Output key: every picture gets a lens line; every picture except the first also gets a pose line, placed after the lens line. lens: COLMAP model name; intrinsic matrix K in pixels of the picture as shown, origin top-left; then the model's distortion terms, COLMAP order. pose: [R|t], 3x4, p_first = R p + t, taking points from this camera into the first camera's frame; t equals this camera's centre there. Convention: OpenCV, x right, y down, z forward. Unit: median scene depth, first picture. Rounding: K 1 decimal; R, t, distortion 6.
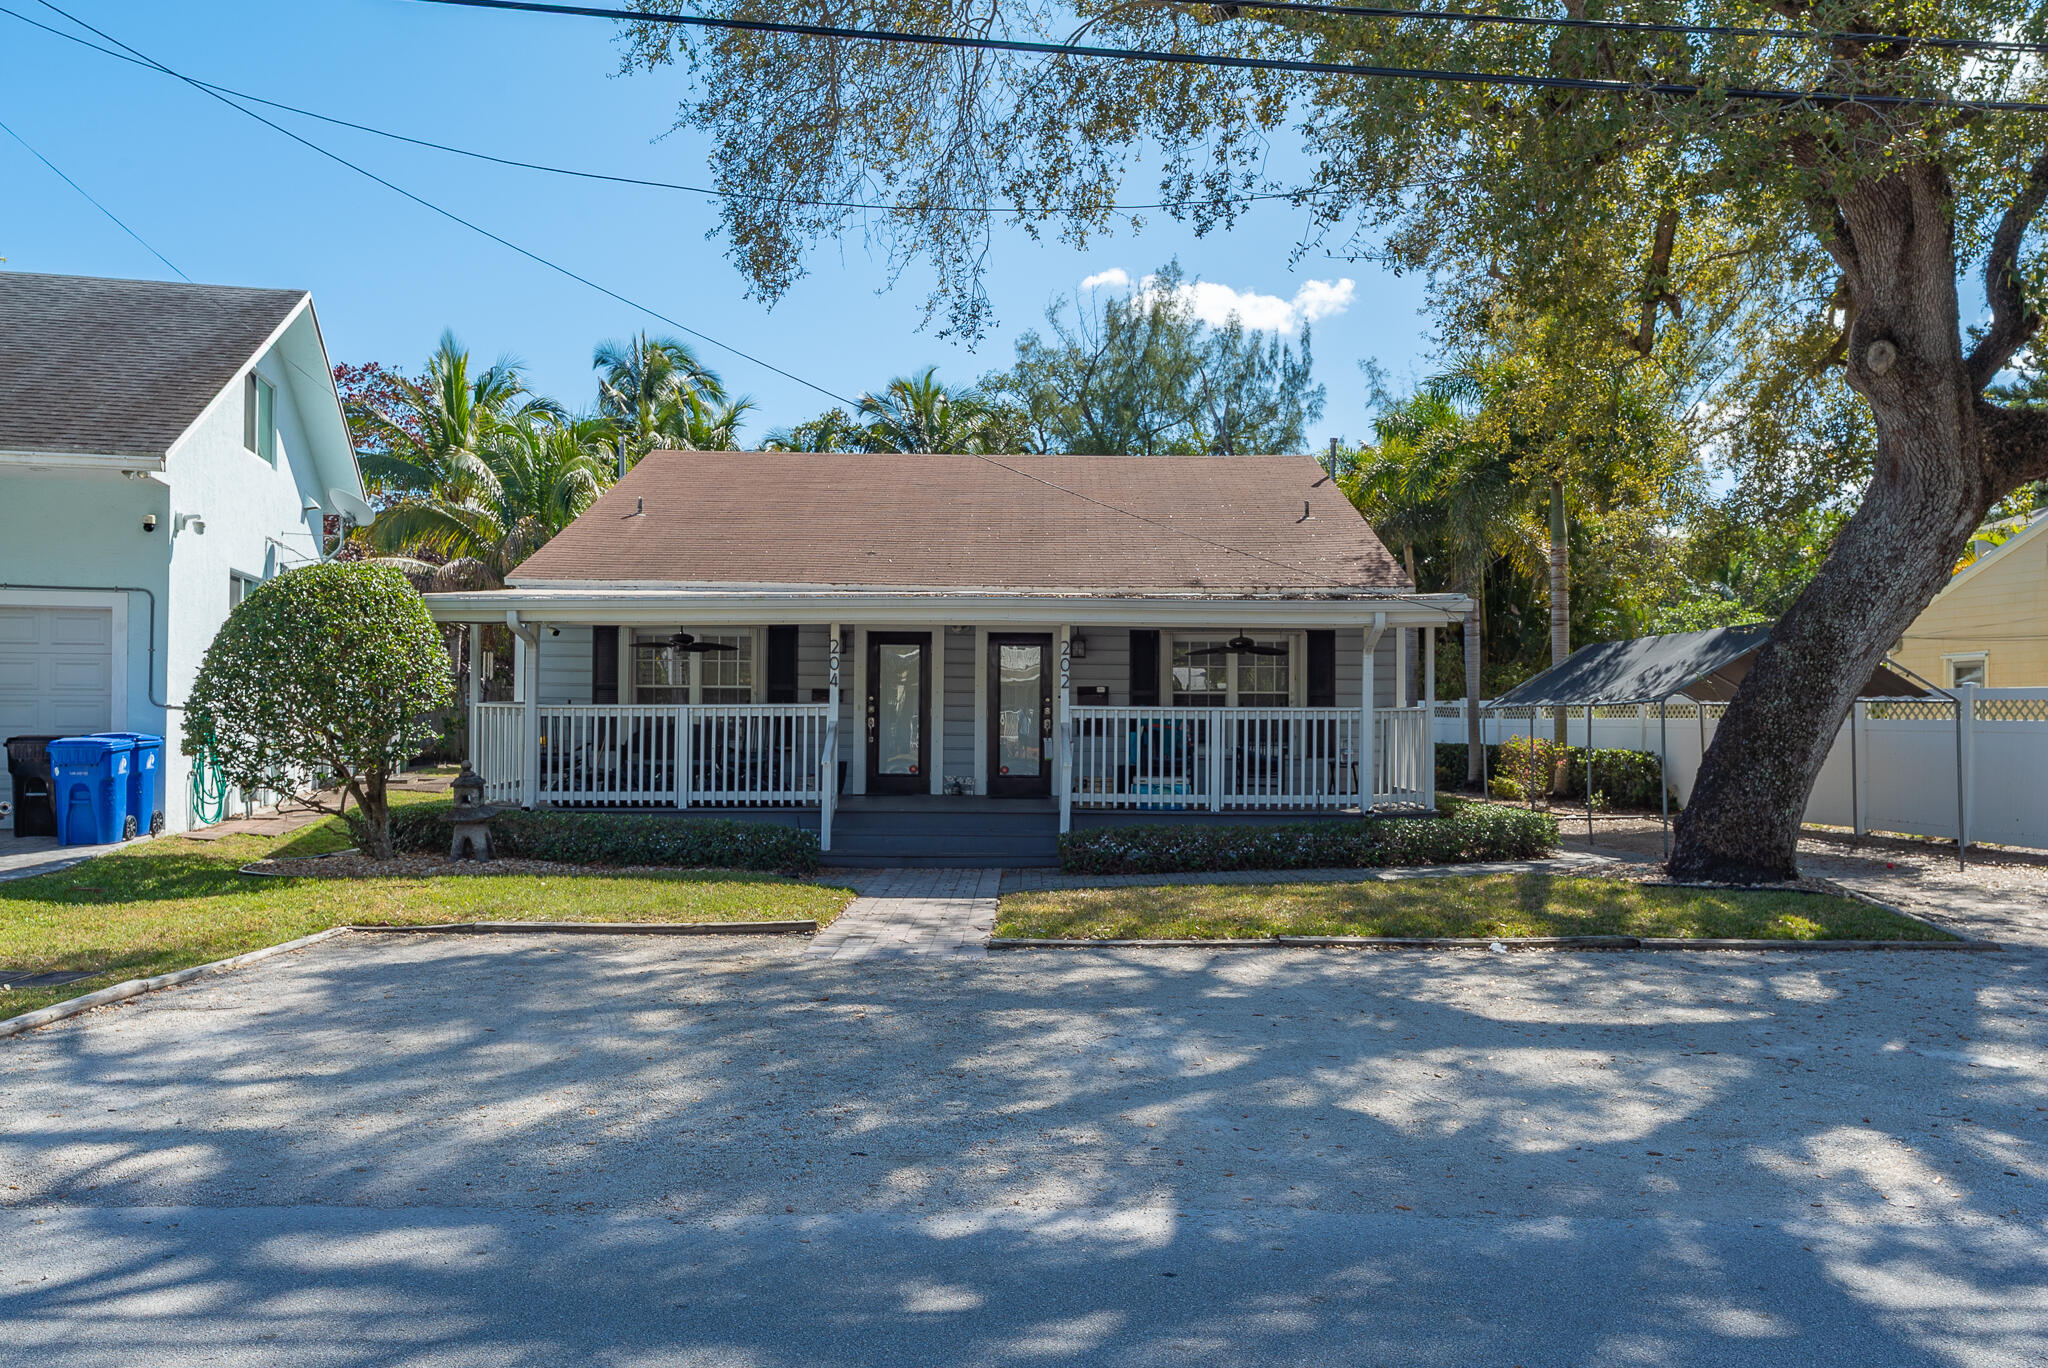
lens RADIAL K [[1545.0, 0, 1024.0], [0, 1545.0, 684.0], [0, 0, 1]] dist [0.005672, 0.003072]
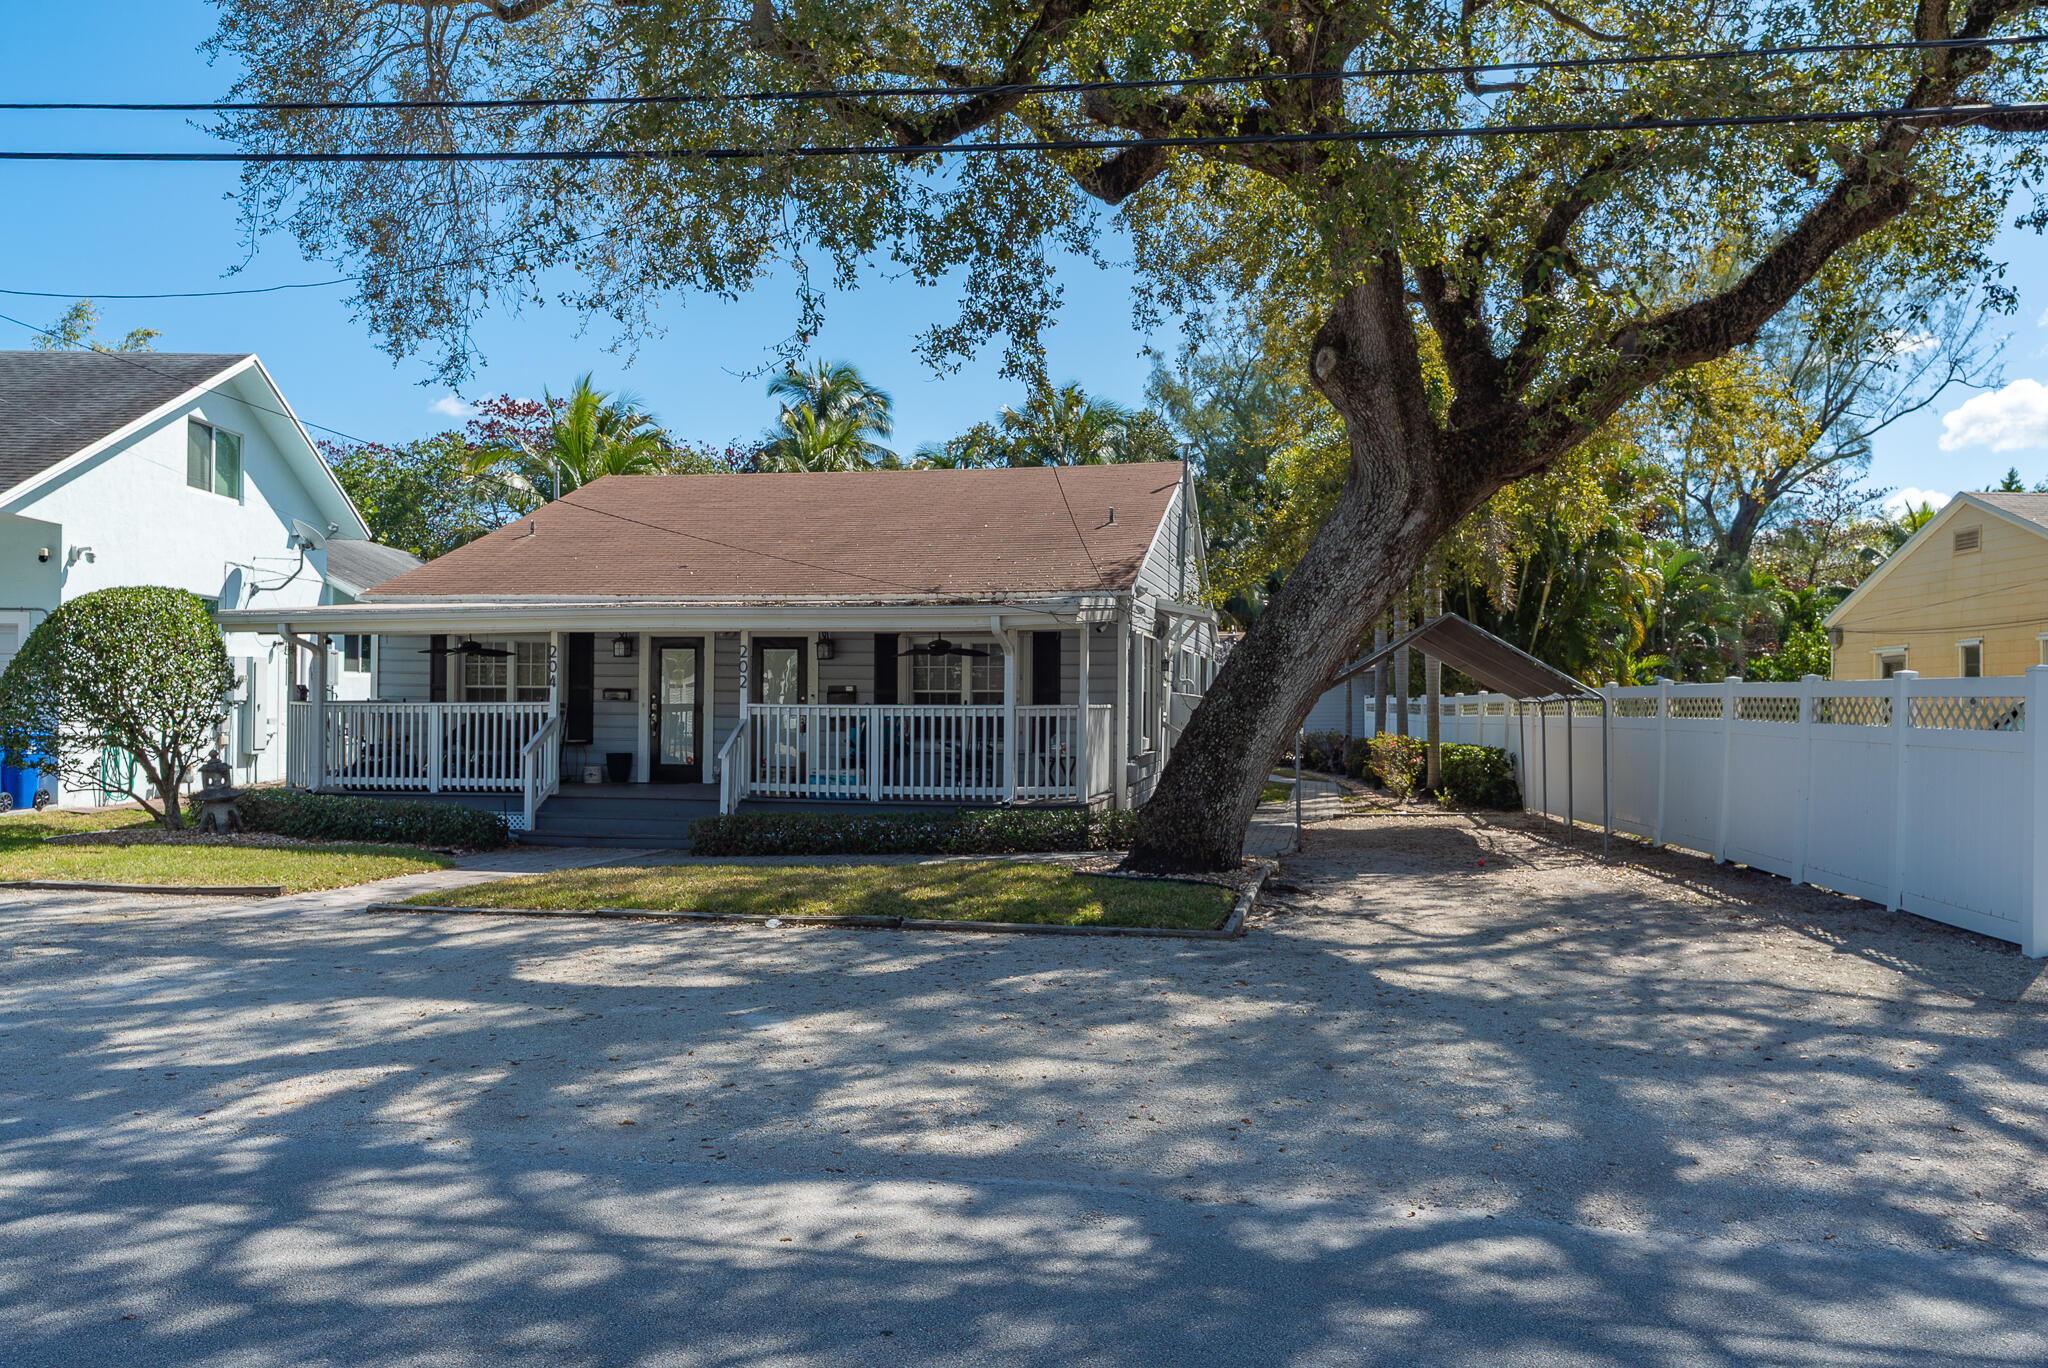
lens RADIAL K [[1490.7, 0, 1031.3], [0, 1490.7, 684.4], [0, 0, 1]] dist [0.003121, 0.001176]
pose [[0.979685, -0.002927, -0.200523, 0.389706], [0.003325, 0.999993, 0.001646, -0.000720], [0.200517, -0.002279, 0.979688, -0.003092]]
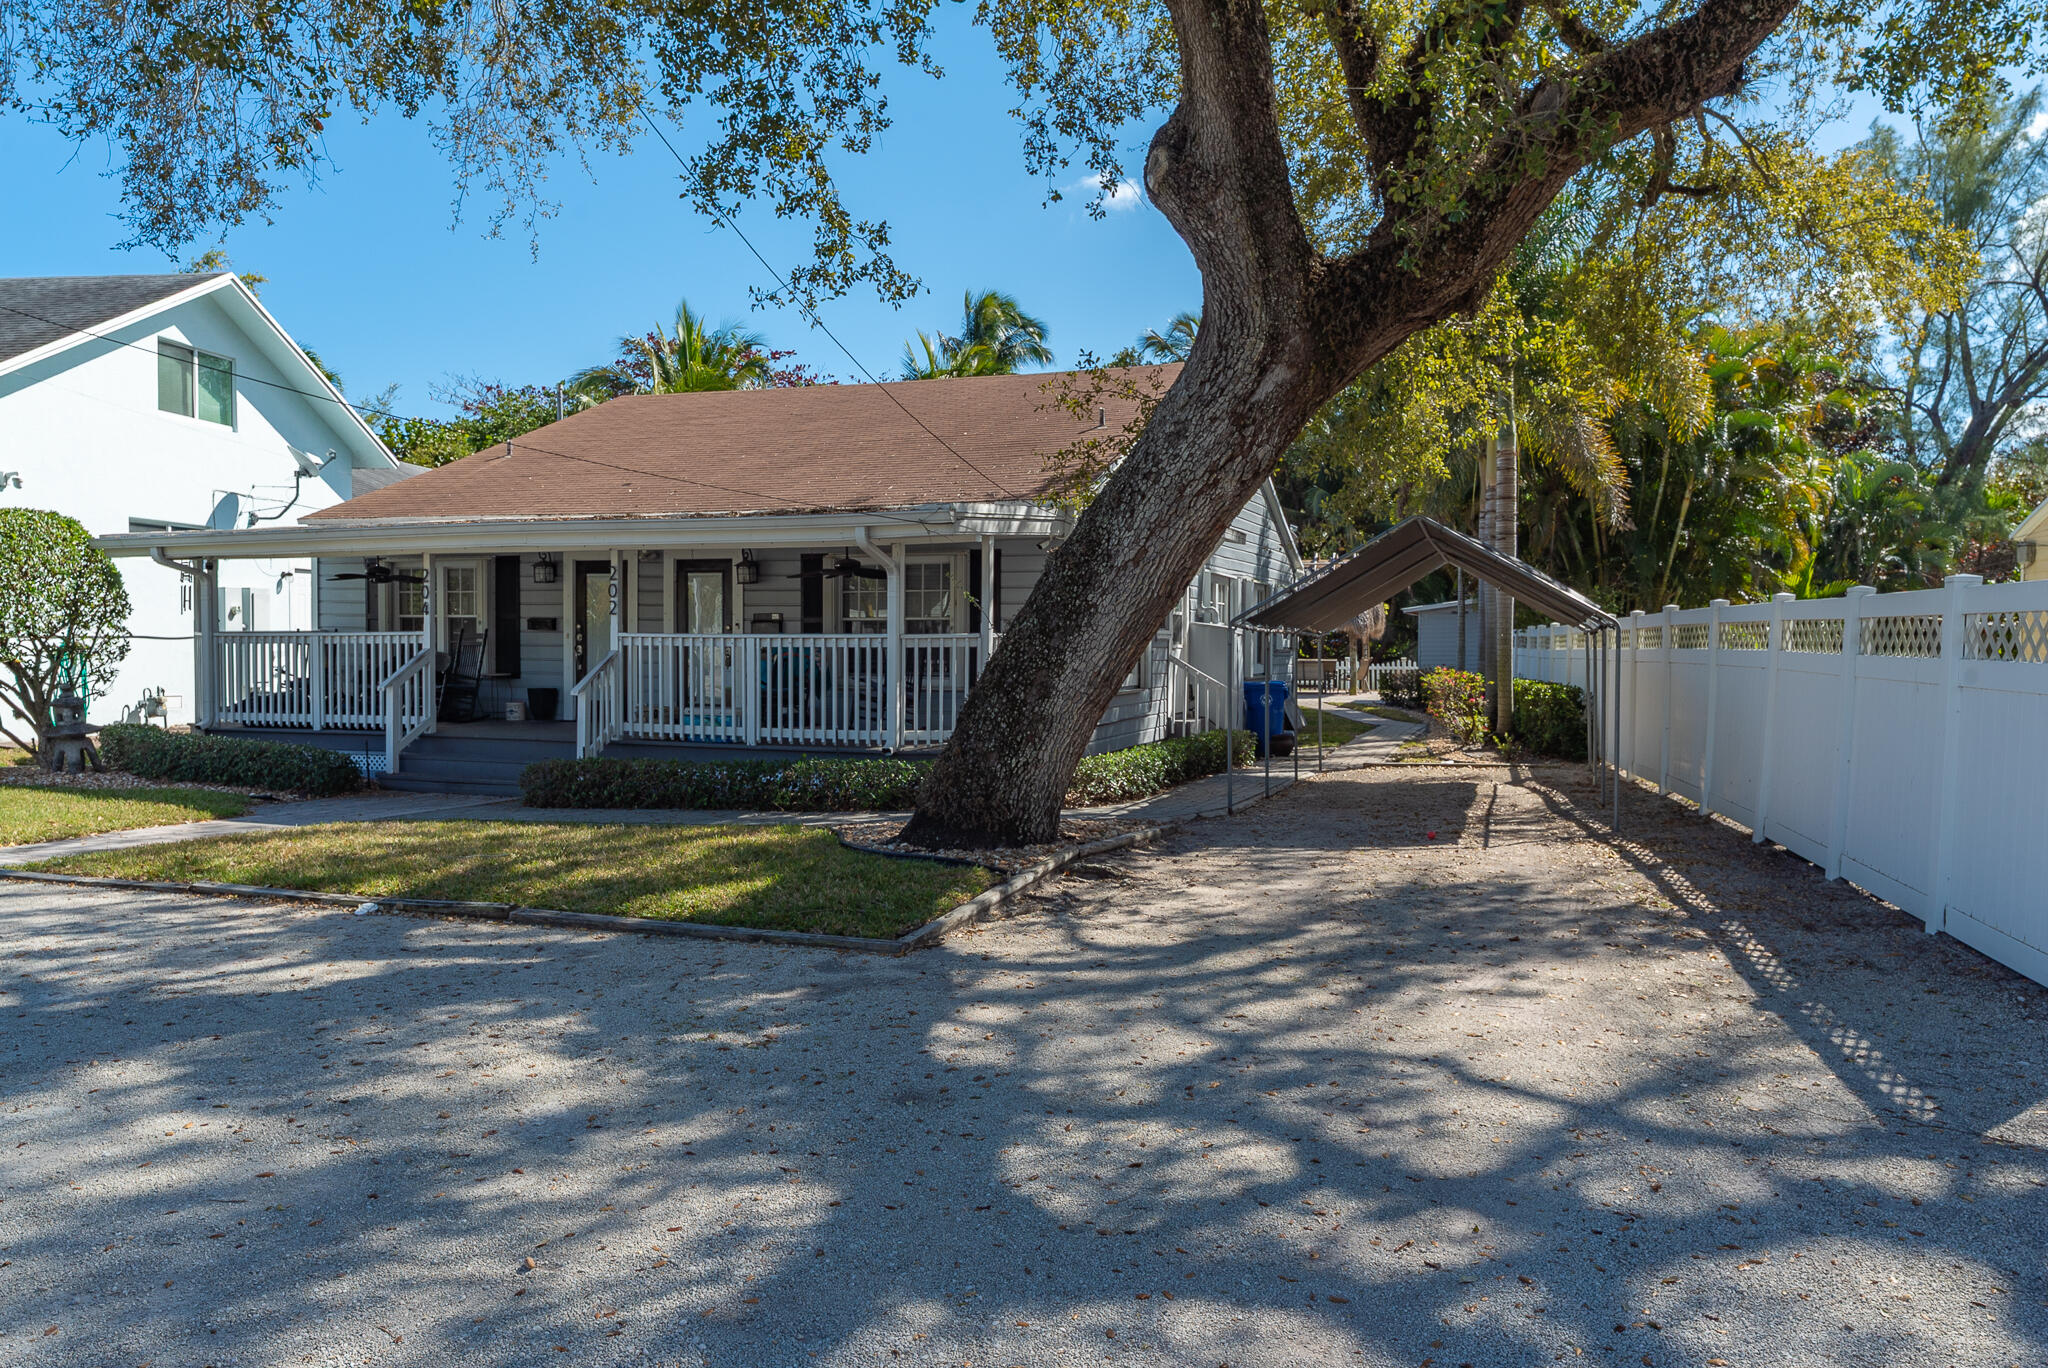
lens RADIAL K [[1442.7, 0, 1033.6], [0, 1442.7, 687.7], [0, 0, 1]] dist [0.004502, -0.000145]
pose [[0.938348, 0.010610, -0.345530, 0.517726], [0.005931, 0.998888, 0.046779, 0.006770], [0.345642, -0.045944, 0.937241, 0.211494]]
